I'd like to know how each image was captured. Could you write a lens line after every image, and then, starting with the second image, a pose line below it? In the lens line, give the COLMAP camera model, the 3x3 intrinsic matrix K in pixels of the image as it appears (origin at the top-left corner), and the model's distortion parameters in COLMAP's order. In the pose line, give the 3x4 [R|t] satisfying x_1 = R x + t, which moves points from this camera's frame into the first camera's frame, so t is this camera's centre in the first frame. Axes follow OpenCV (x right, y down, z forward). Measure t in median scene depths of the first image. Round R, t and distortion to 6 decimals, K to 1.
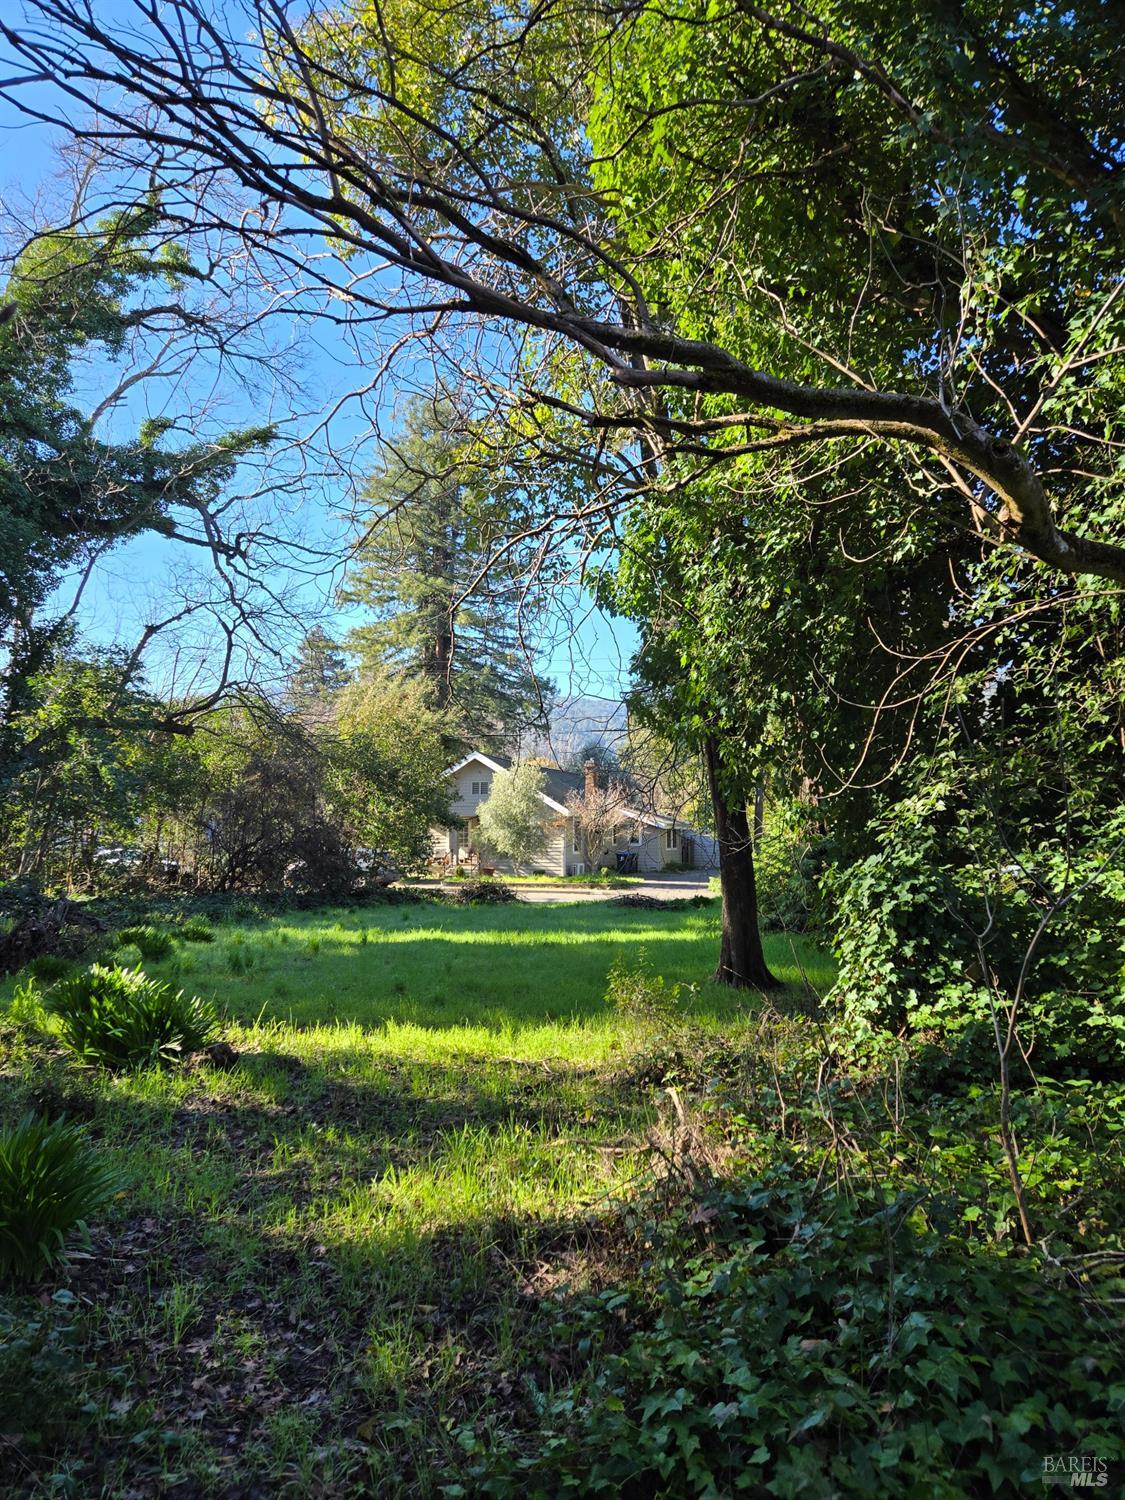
lens RADIAL K [[999.5, 0, 565.9], [0, 999.5, 747.1], [0, 0, 1]] dist [0.089518, -0.061011]
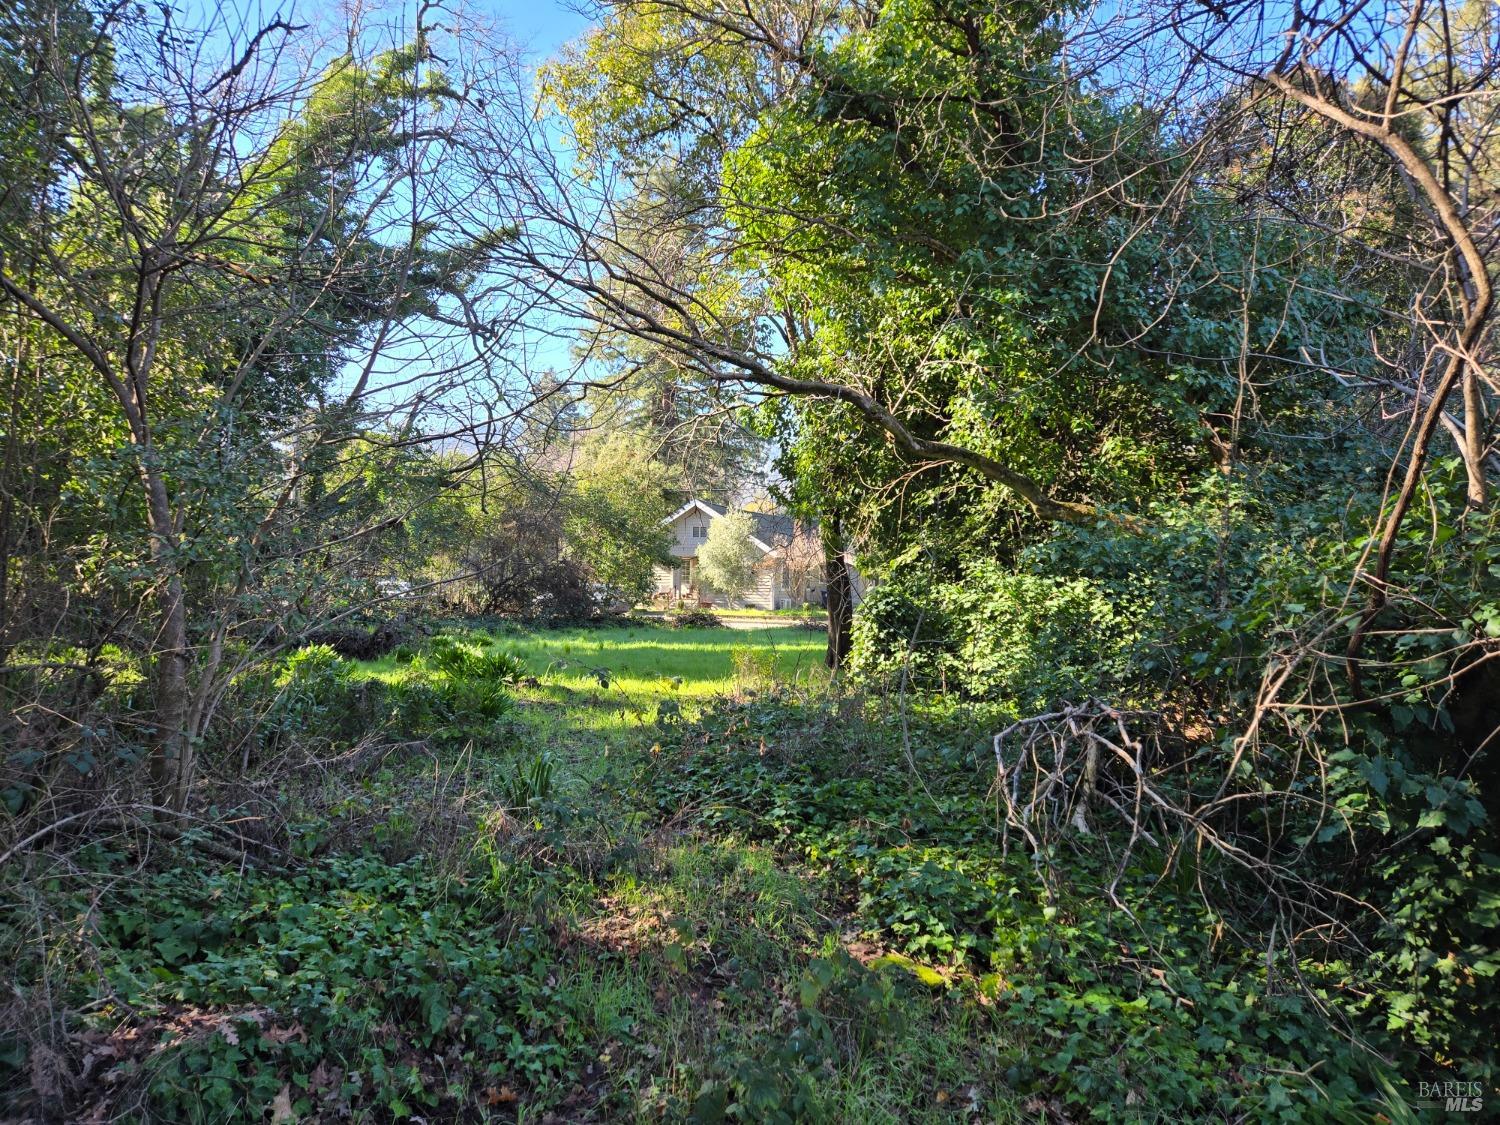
lens RADIAL K [[999.5, 0, 751.2], [0, 999.5, 571.4], [0, 0, 1]] dist [0.089518, -0.061011]
pose [[0.998954, 0.008955, -0.044848, 0.036633], [-0.005089, 0.996318, 0.085583, -0.017776], [0.045449, -0.085265, 0.995321, -0.194873]]
